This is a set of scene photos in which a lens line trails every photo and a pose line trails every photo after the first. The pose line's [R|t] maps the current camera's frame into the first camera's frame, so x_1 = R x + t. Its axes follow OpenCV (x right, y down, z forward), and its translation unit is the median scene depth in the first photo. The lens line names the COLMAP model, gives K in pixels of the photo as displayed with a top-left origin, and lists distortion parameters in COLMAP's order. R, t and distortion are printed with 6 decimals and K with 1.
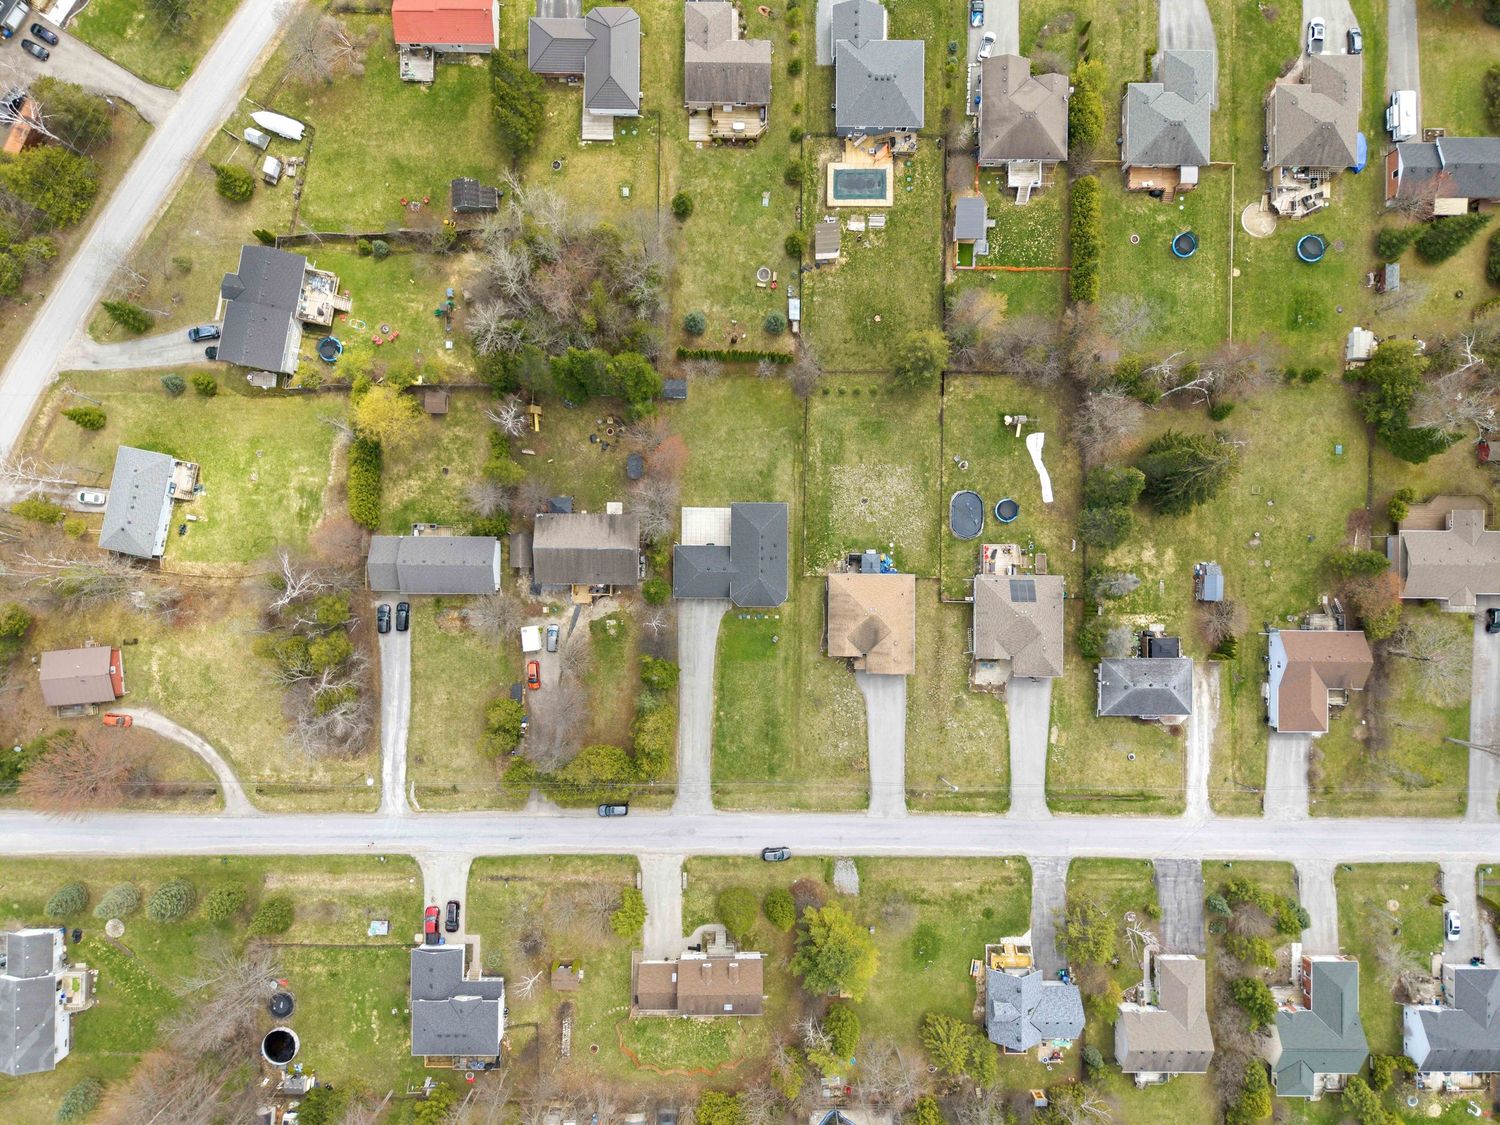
lens RADIAL K [[1001.6, 0, 745.1], [0, 1001.6, 564.8], [0, 0, 1]] dist [0.036642, -0.046485]
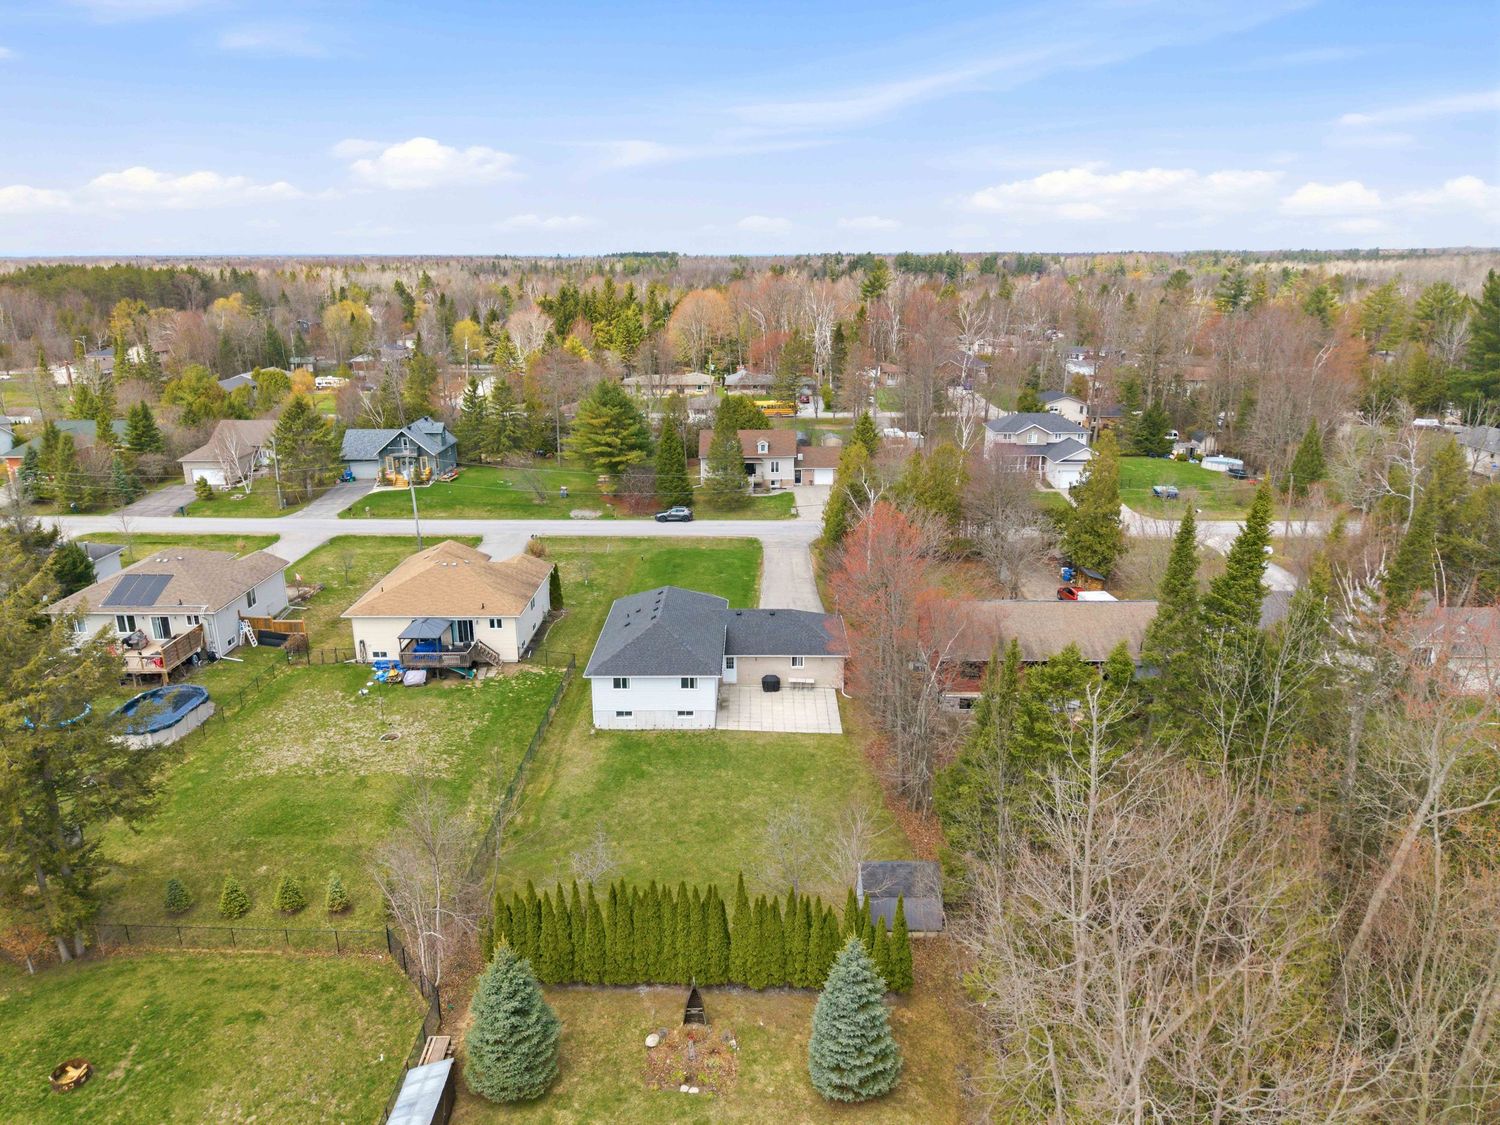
lens RADIAL K [[1001.6, 0, 745.1], [0, 1001.6, 564.8], [0, 0, 1]] dist [0.036642, -0.046485]
pose [[-0.999946, -0.010342, 0.000544, -0.022941], [0.003493, -0.287299, 0.957835, -0.435916], [-0.009750, 0.957785, 0.287319, 0.820653]]
